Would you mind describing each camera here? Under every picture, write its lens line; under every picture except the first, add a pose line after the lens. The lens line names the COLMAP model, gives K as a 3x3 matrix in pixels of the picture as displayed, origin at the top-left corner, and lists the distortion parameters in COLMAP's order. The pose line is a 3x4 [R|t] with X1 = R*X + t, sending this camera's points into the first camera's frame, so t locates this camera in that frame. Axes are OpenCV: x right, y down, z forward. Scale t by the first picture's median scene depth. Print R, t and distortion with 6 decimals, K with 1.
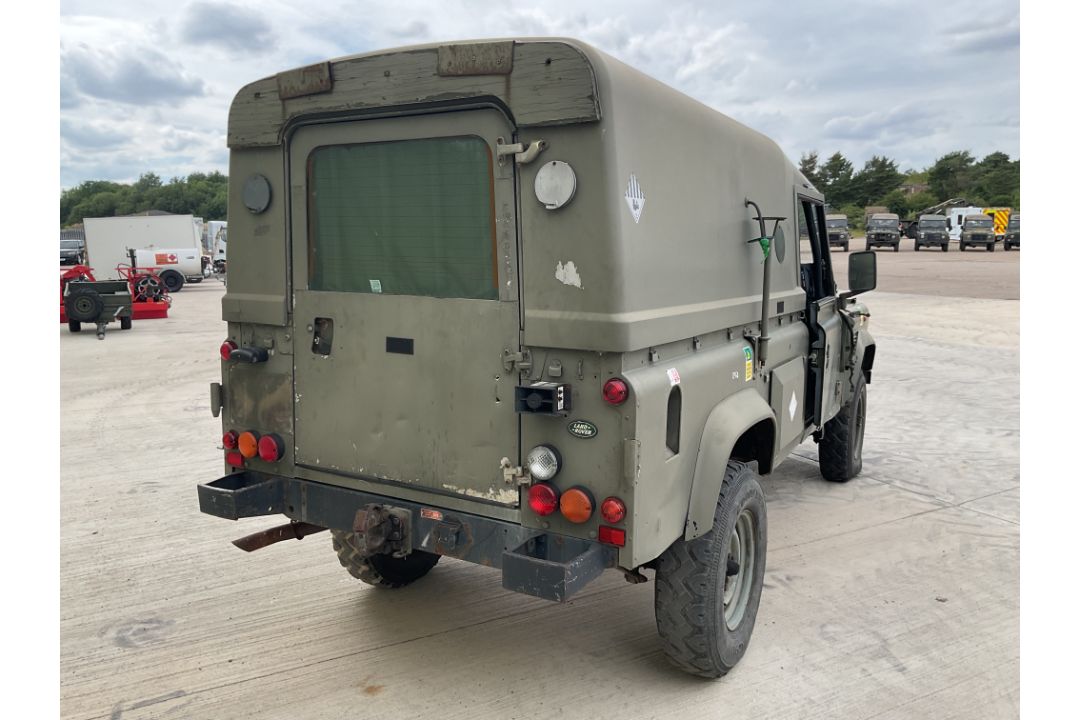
lens RADIAL K [[793.2, 0, 541.8], [0, 793.2, 359.4], [0, 0, 1]] dist [0.072058, -0.134205]
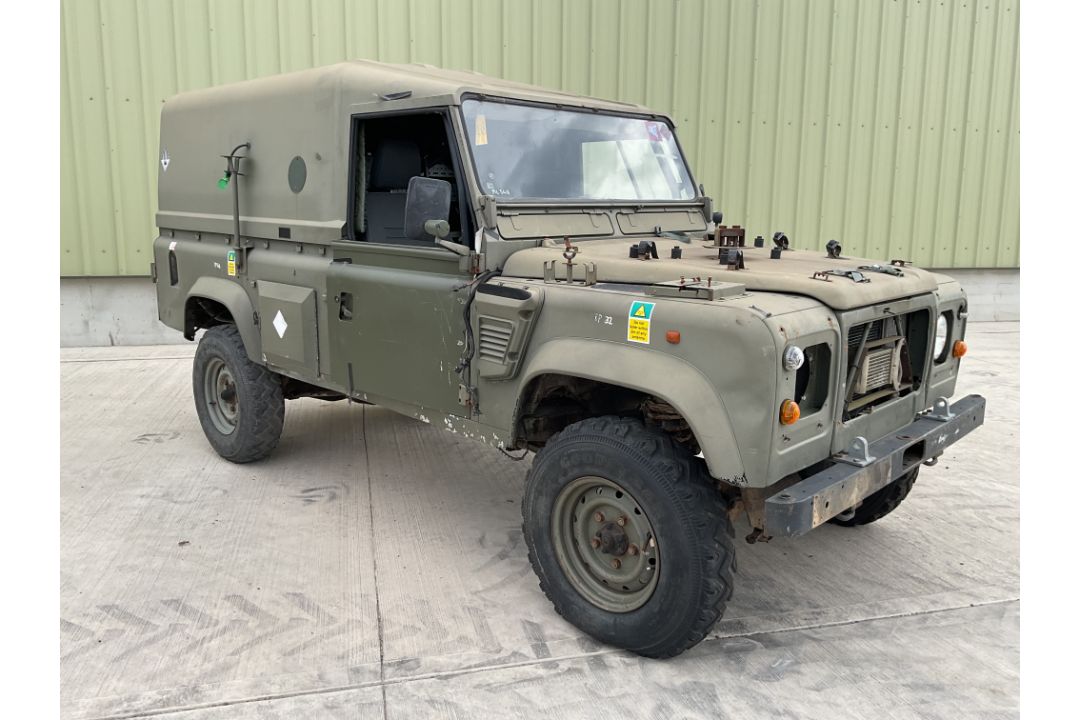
lens RADIAL K [[793.2, 0, 535.2], [0, 793.2, 363.4], [0, 0, 1]] dist [0.072058, -0.134205]
pose [[-0.258610, 0.183649, -0.948364, 1.654081], [-0.142220, 0.963824, 0.225425, -0.242275], [0.955455, 0.193173, -0.223136, 2.064670]]
